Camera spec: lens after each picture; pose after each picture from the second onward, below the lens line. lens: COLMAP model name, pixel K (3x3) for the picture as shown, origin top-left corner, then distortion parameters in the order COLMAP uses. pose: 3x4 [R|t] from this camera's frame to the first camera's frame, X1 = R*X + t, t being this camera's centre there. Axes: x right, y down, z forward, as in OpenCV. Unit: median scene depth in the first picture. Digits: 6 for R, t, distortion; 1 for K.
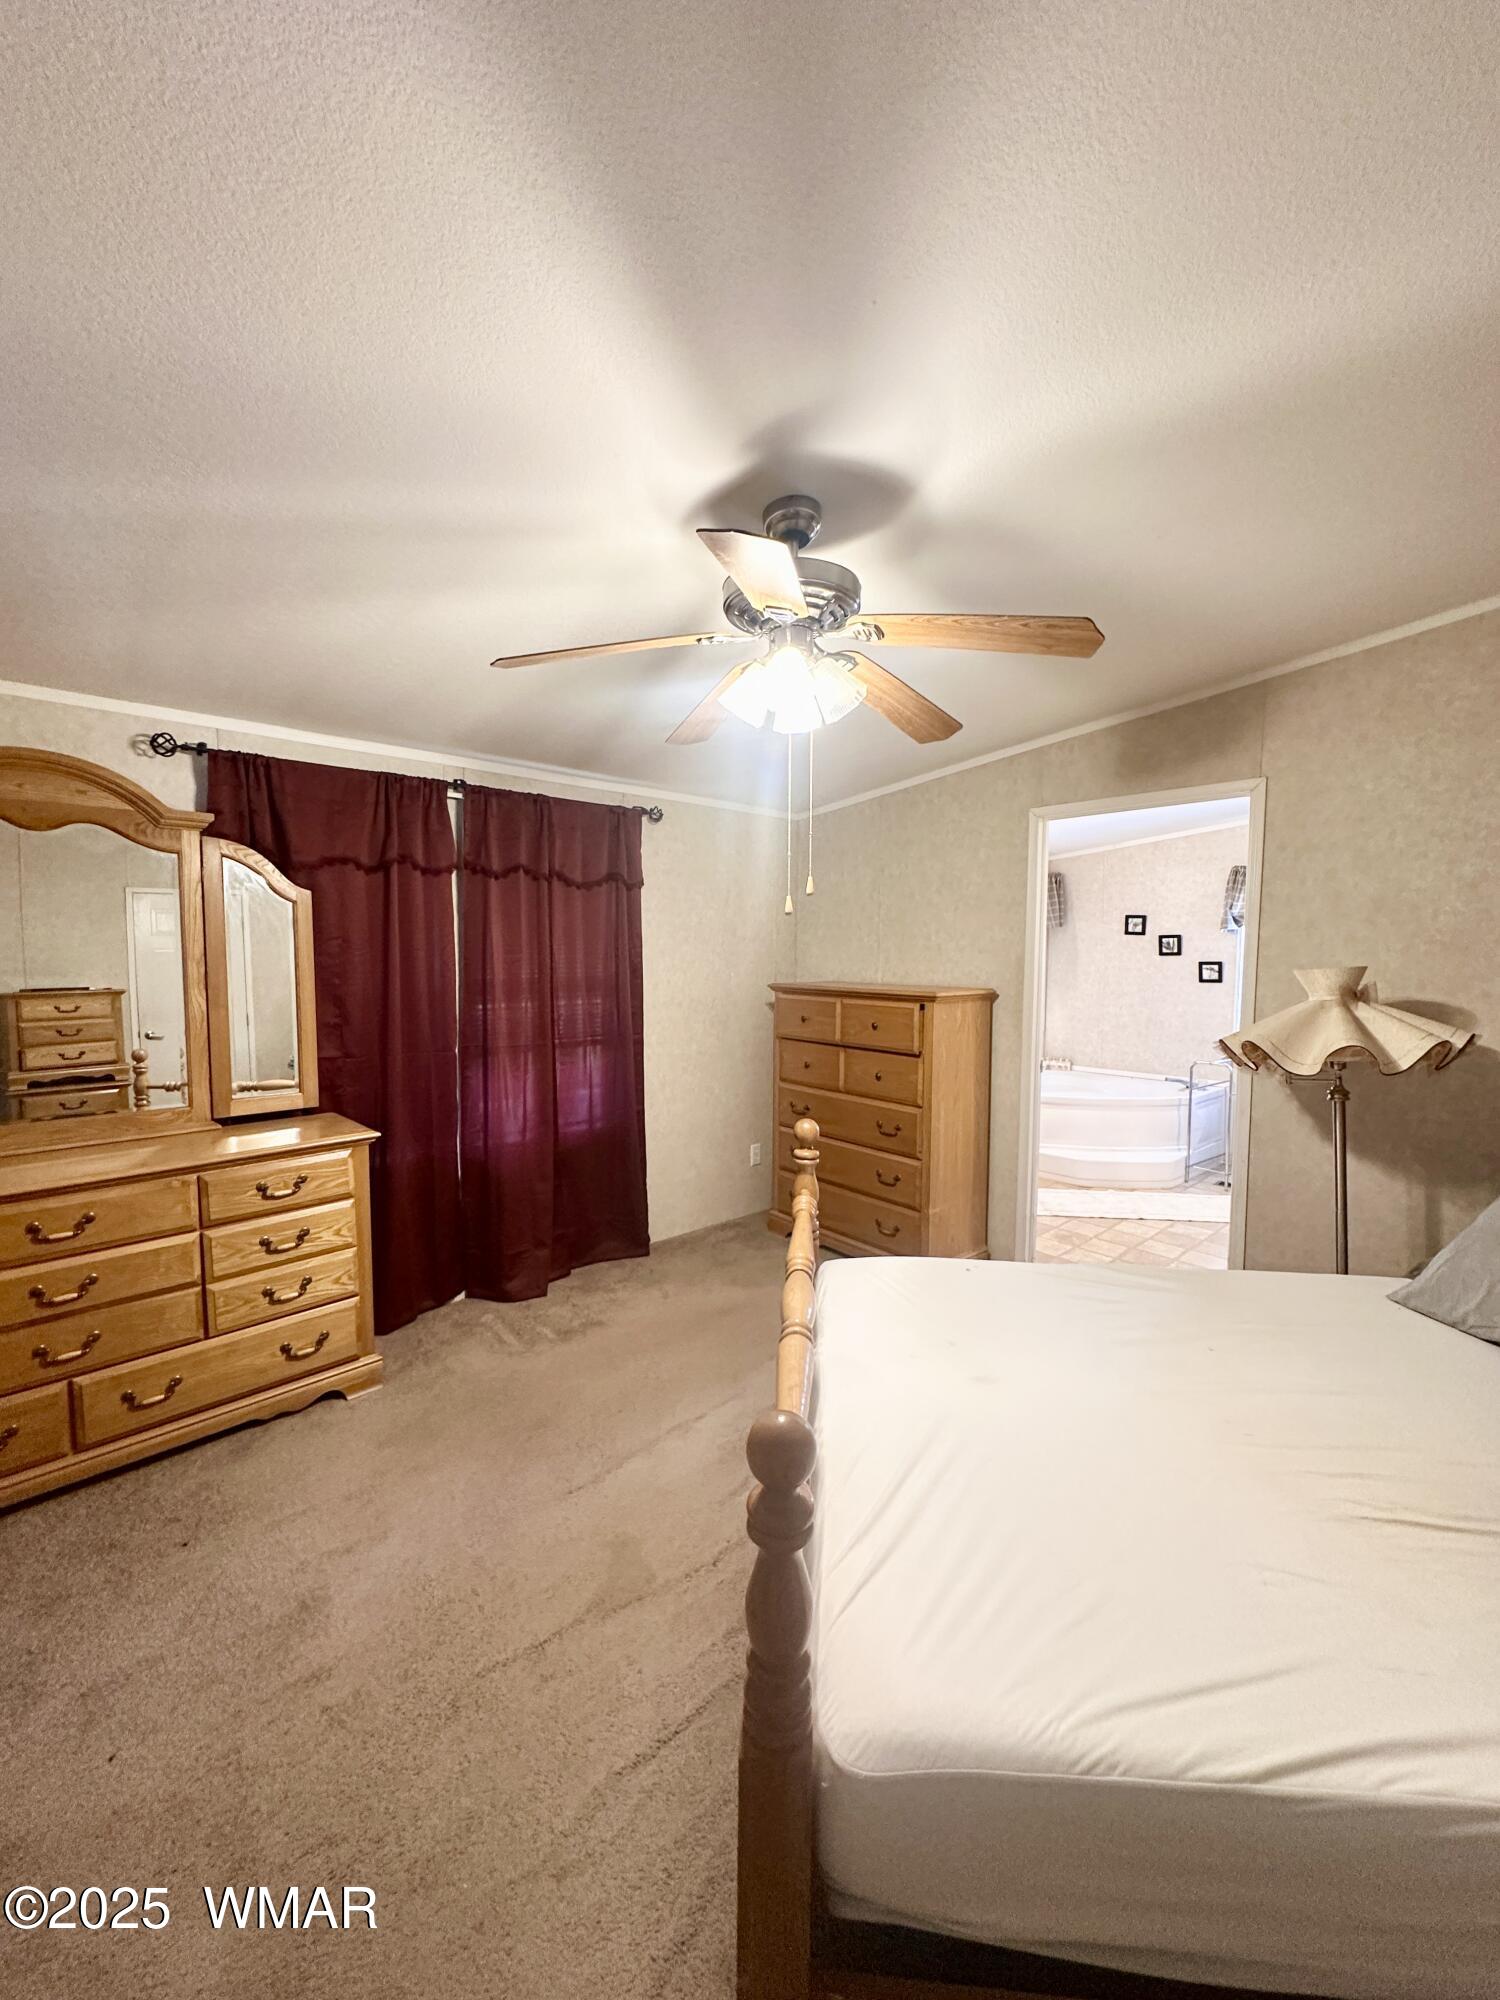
lens RADIAL K [[806.5, 0, 743.7], [0, 806.5, 995.5], [0, 0, 1]] dist [-0.007882, 0.000155]
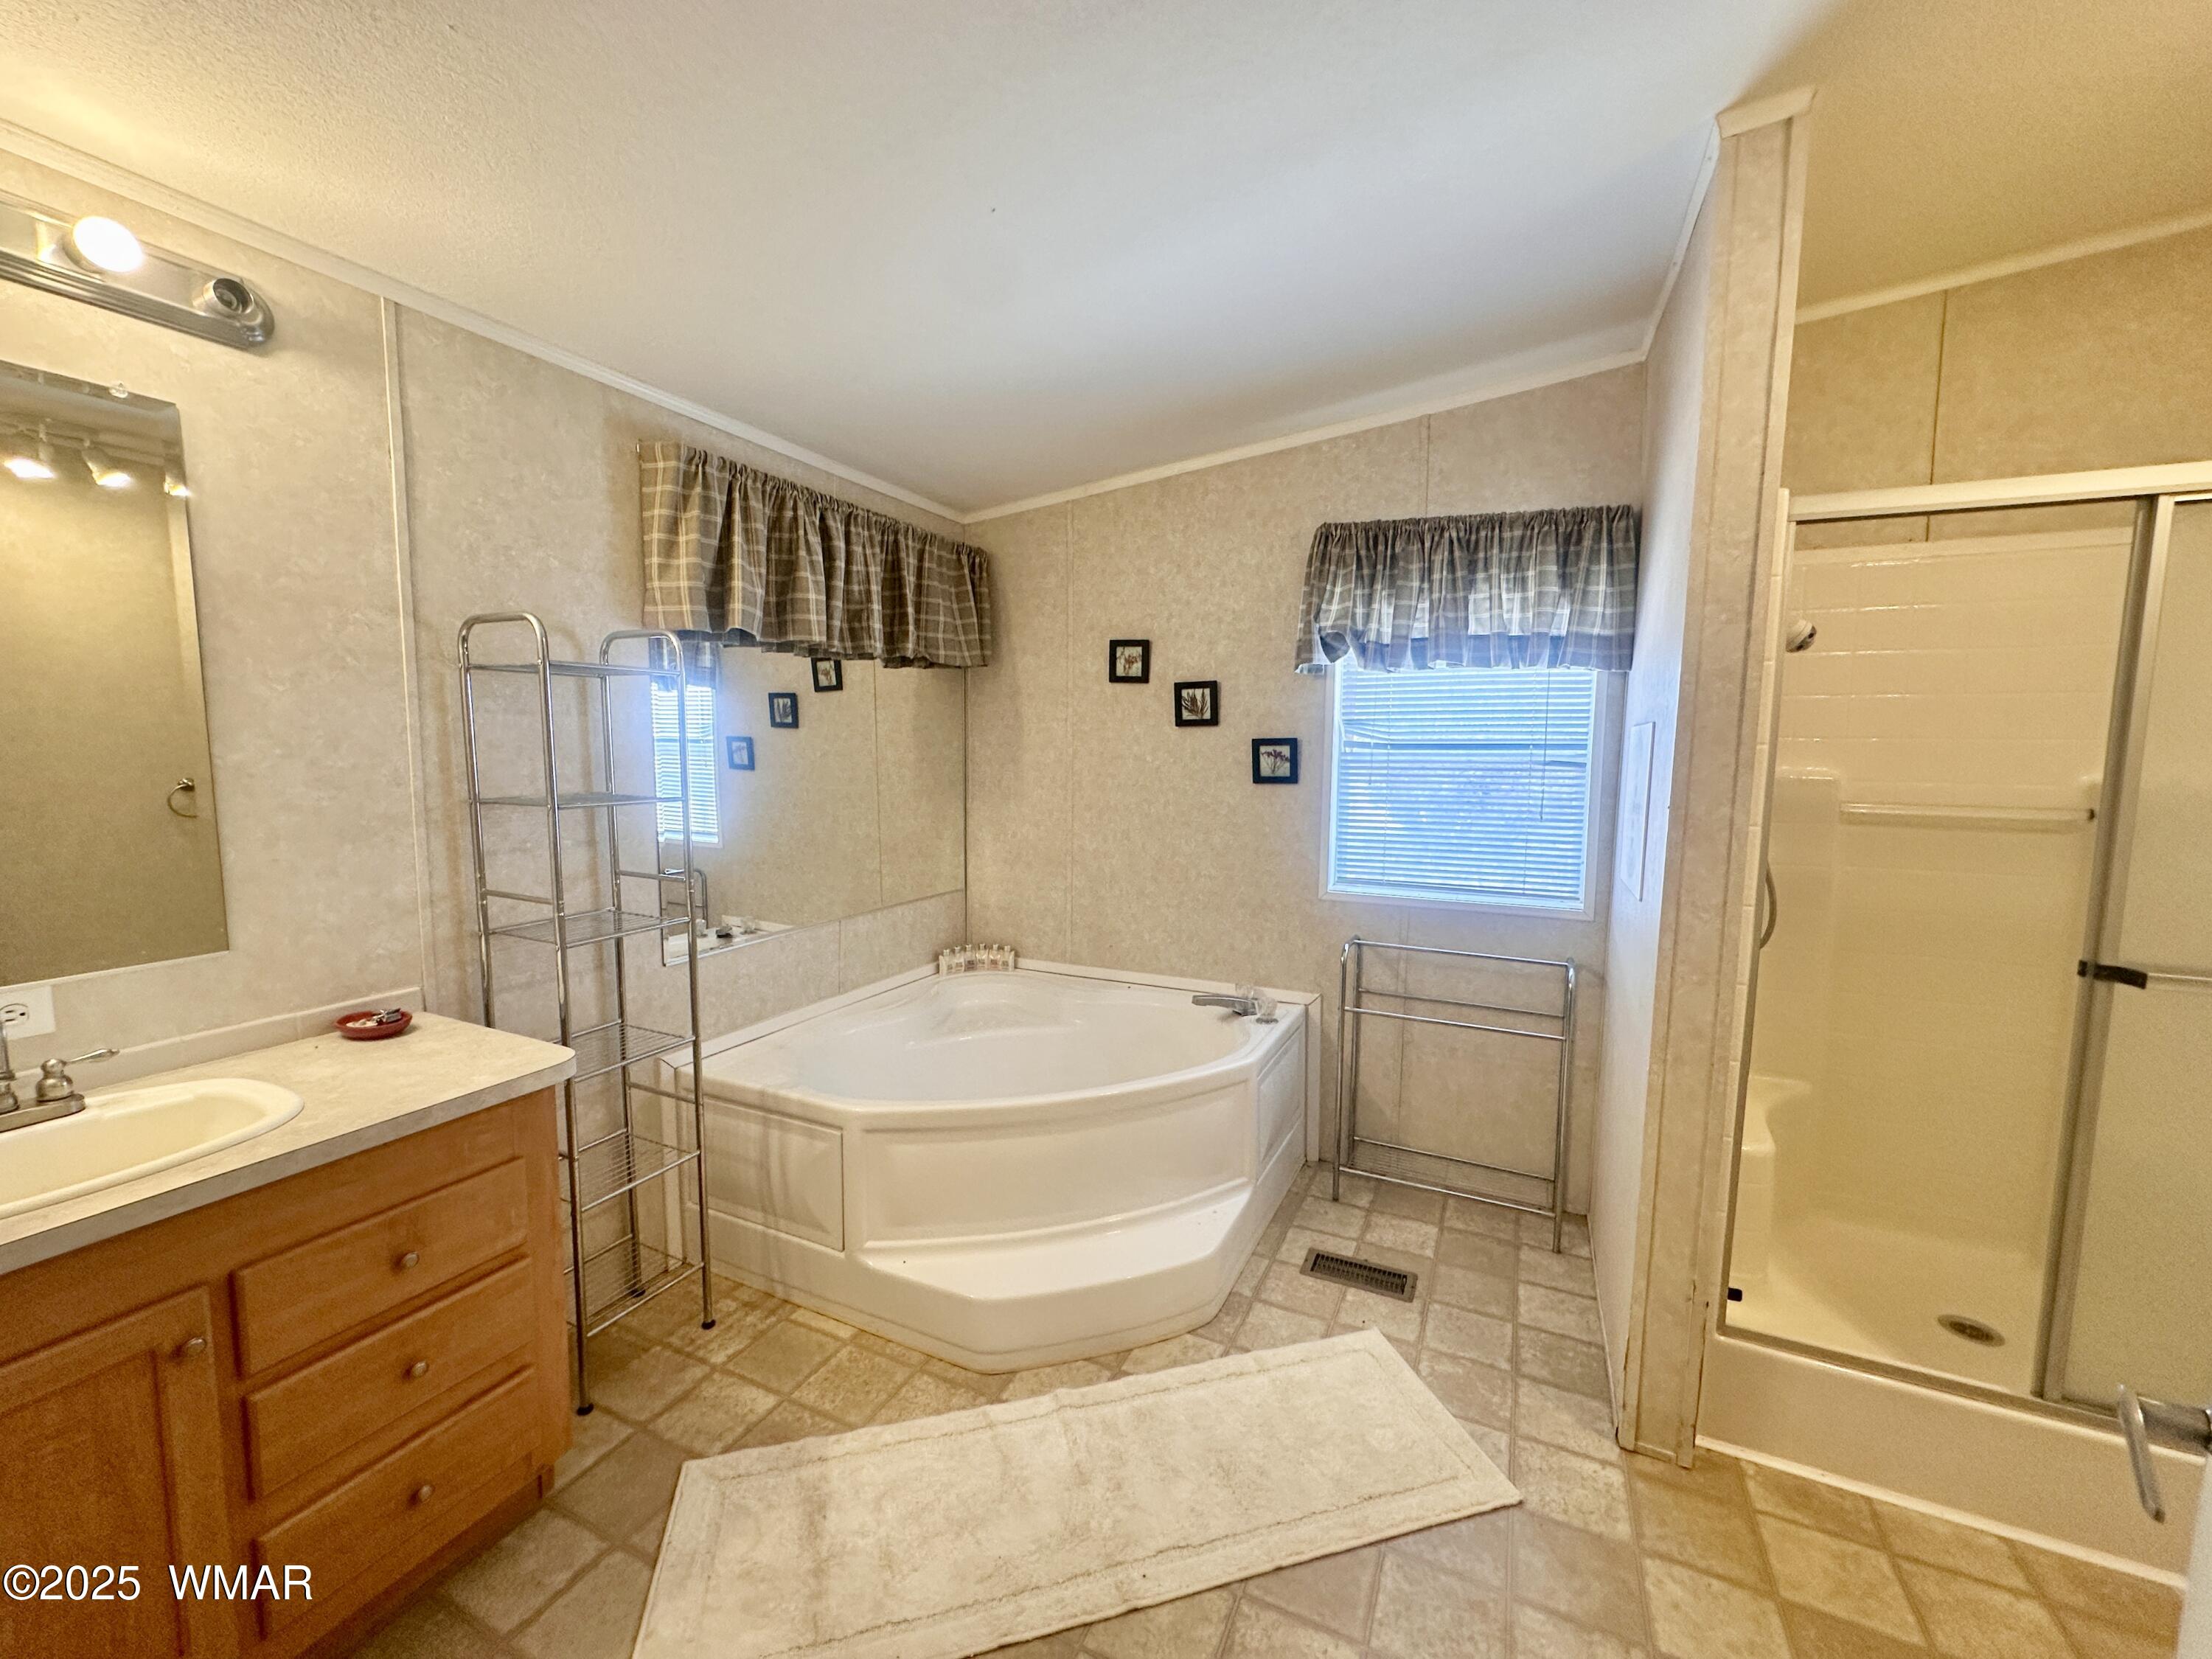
lens RADIAL K [[892.0, 0, 1103.0], [0, 892.0, 829.8], [0, 0, 1]] dist [-0.007882, 0.000155]
pose [[0.926549, -0.035775, 0.374469, 0.284628], [0.020401, 0.998781, 0.044941, -0.014135], [-0.375621, -0.034001, 0.926150, 0.541453]]
